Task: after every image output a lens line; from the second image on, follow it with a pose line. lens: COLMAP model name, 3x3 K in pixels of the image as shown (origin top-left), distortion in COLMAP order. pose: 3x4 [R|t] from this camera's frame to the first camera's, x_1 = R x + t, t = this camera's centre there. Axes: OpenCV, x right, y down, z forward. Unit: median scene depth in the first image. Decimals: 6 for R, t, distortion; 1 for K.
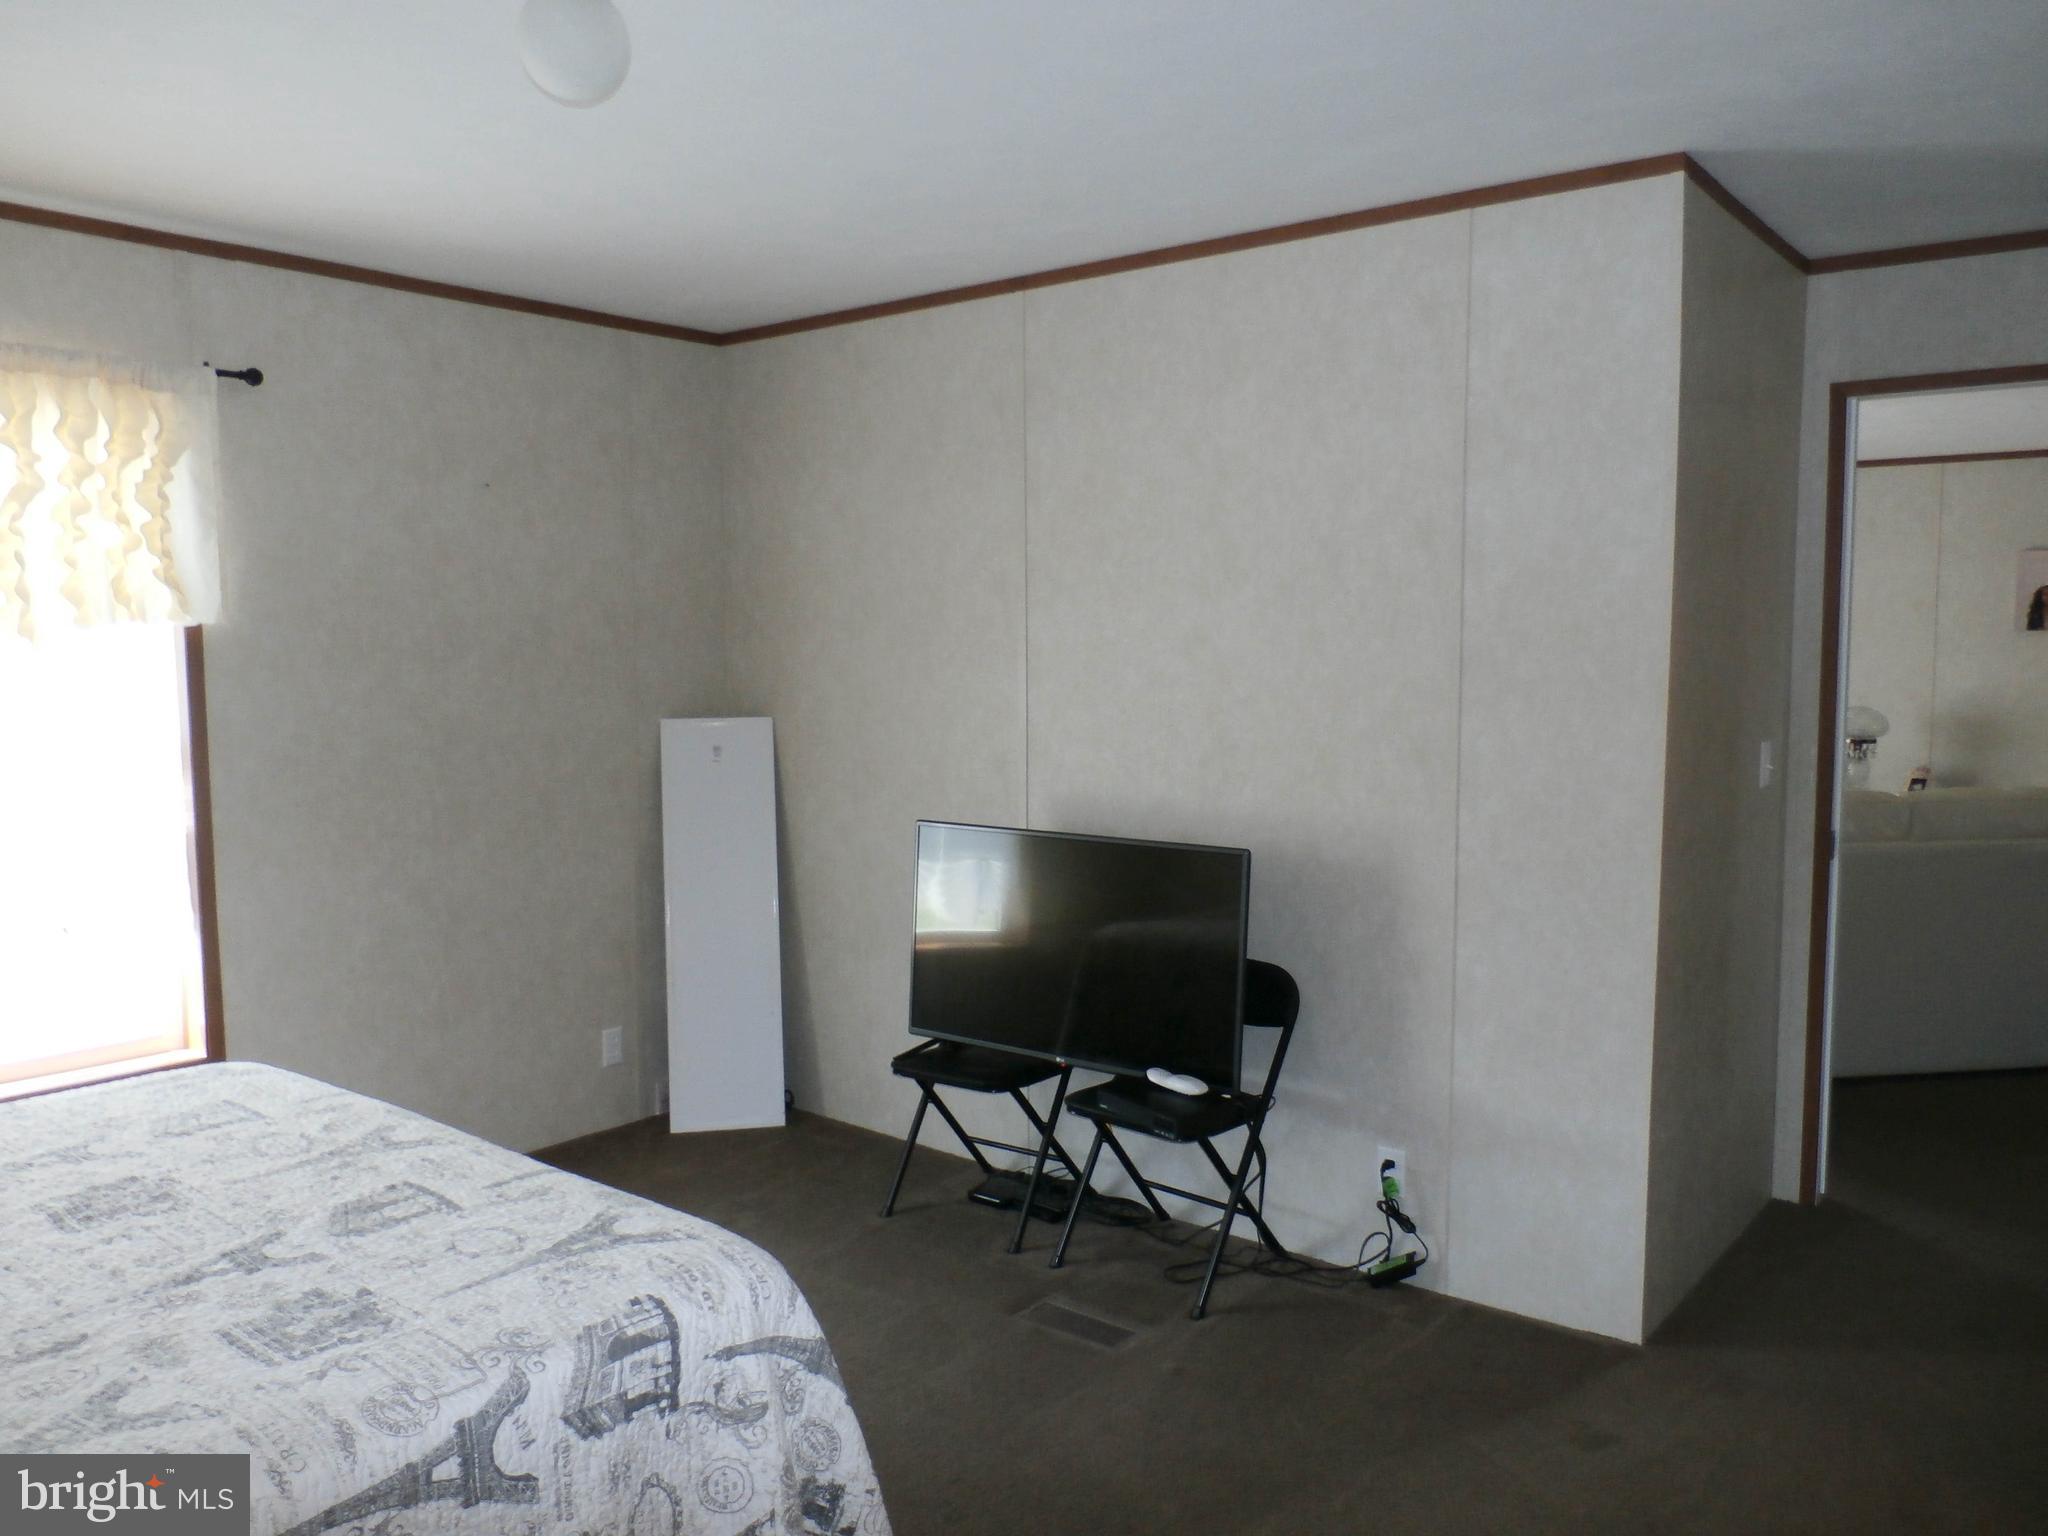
lens RADIAL K [[1508.2, 0, 1021.7], [0, 1508.2, 767.6], [0, 0, 1]] dist [0.000206, -0.000715]
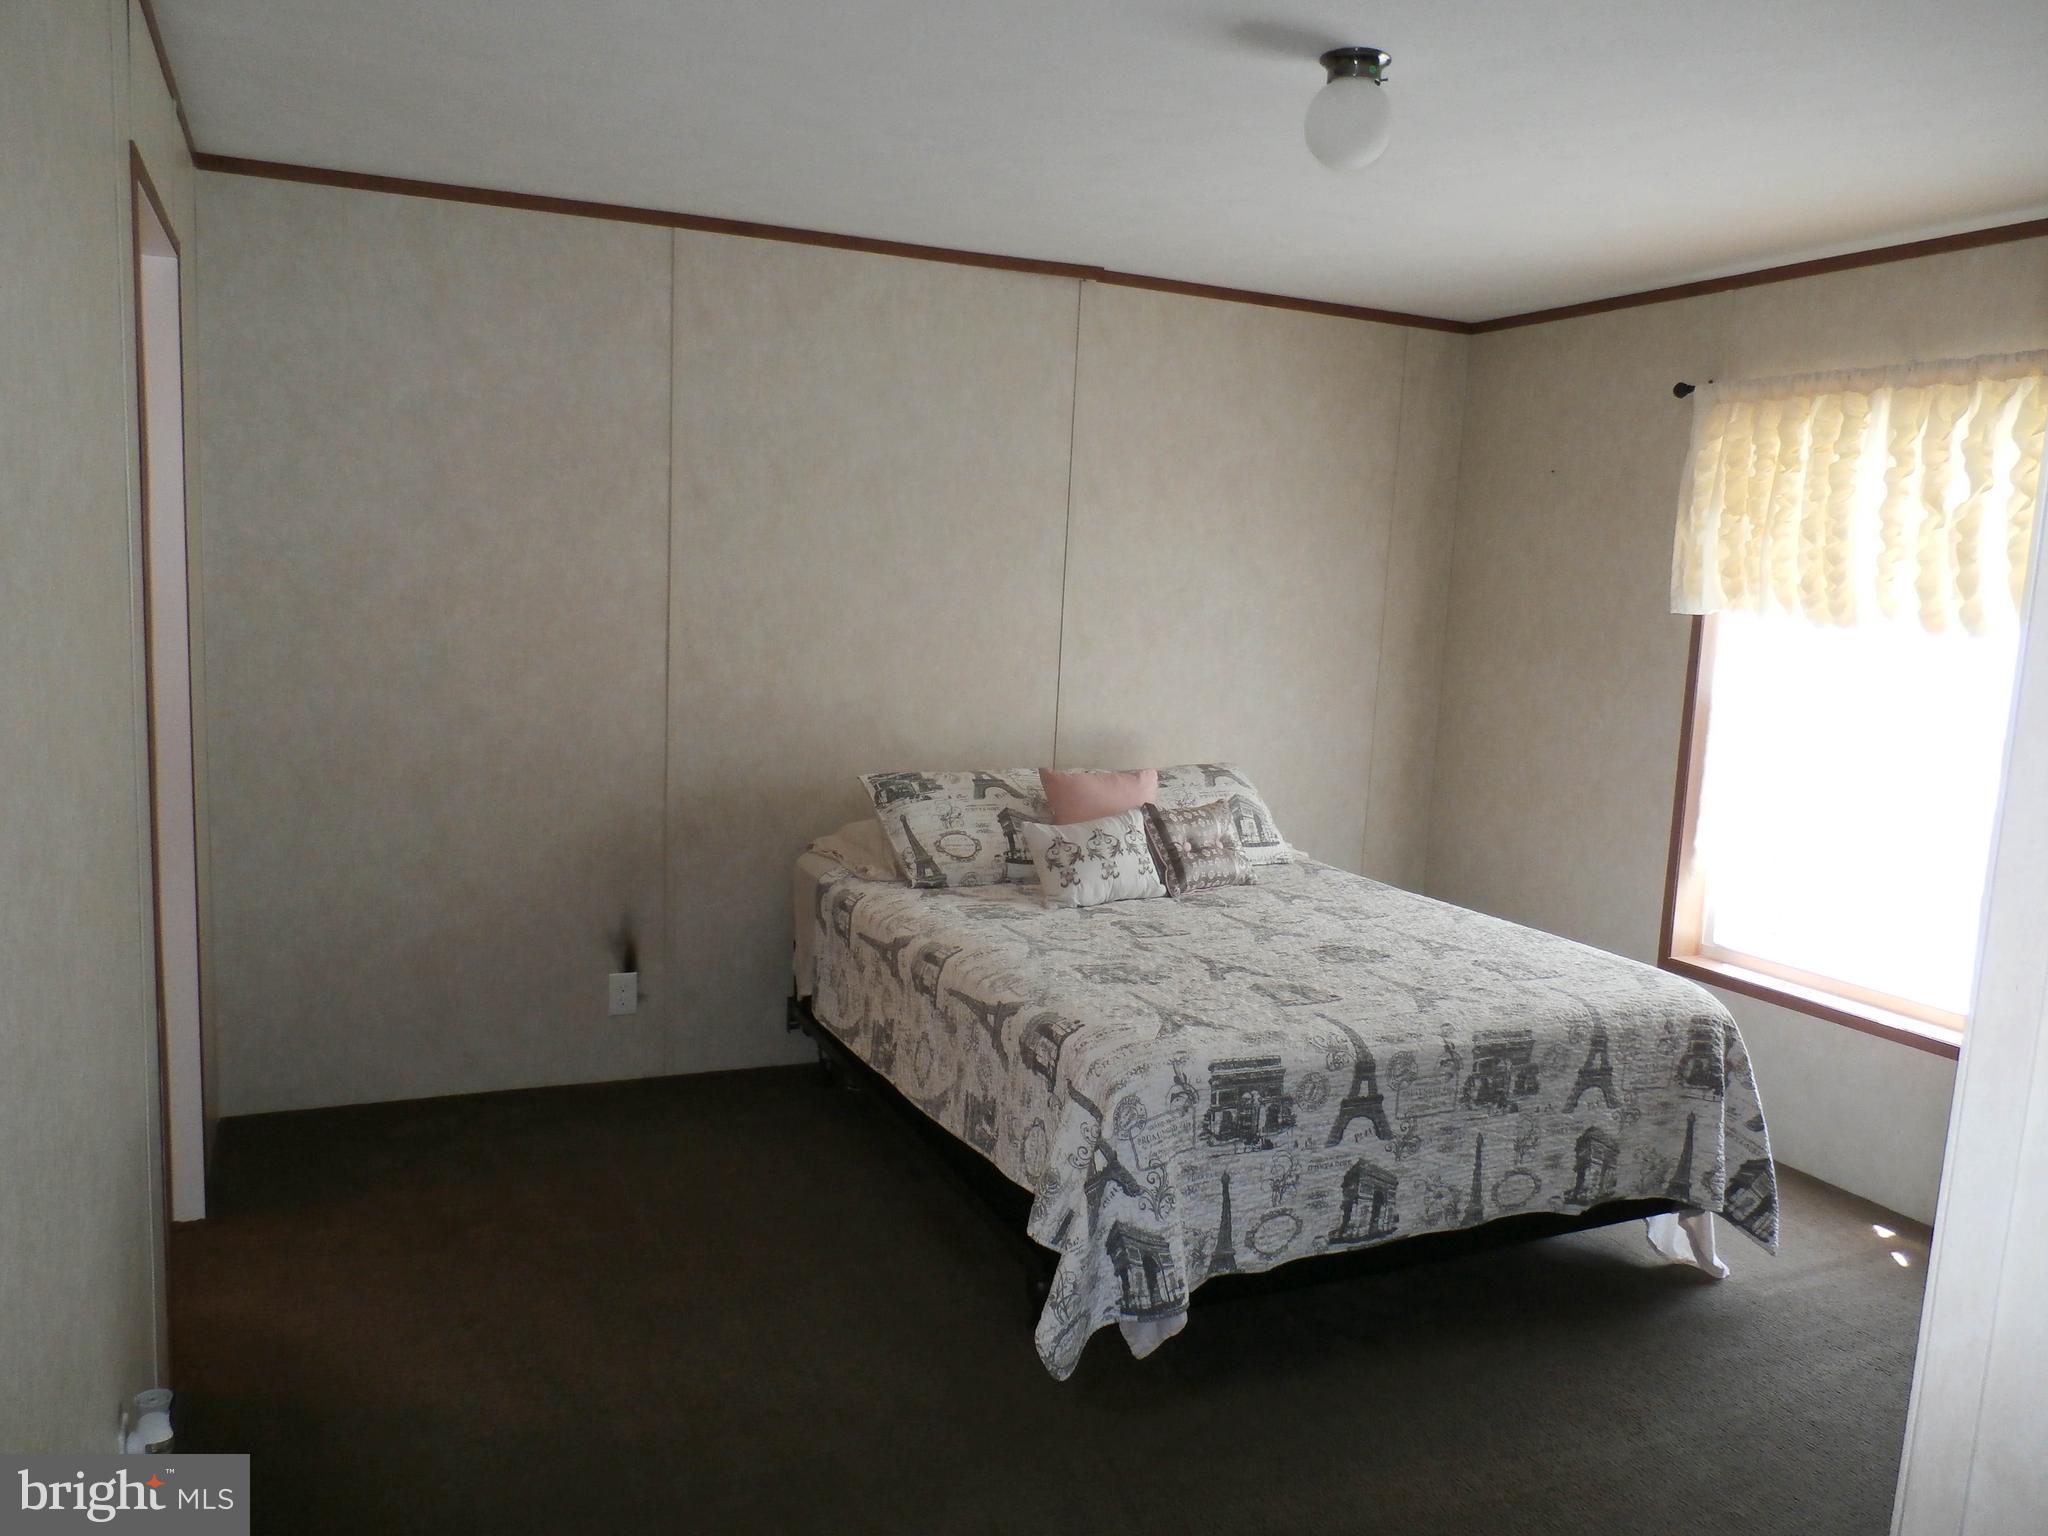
lens RADIAL K [[1508.2, 0, 1020.8], [0, 1508.2, 772.1], [0, 0, 1]] dist [0.000206, -0.000715]
pose [[-0.453706, 0.090395, -0.886555, 1.020297], [-0.112847, 0.981006, 0.157777, -0.123896], [0.883978, 0.171630, -0.434887, 1.434306]]
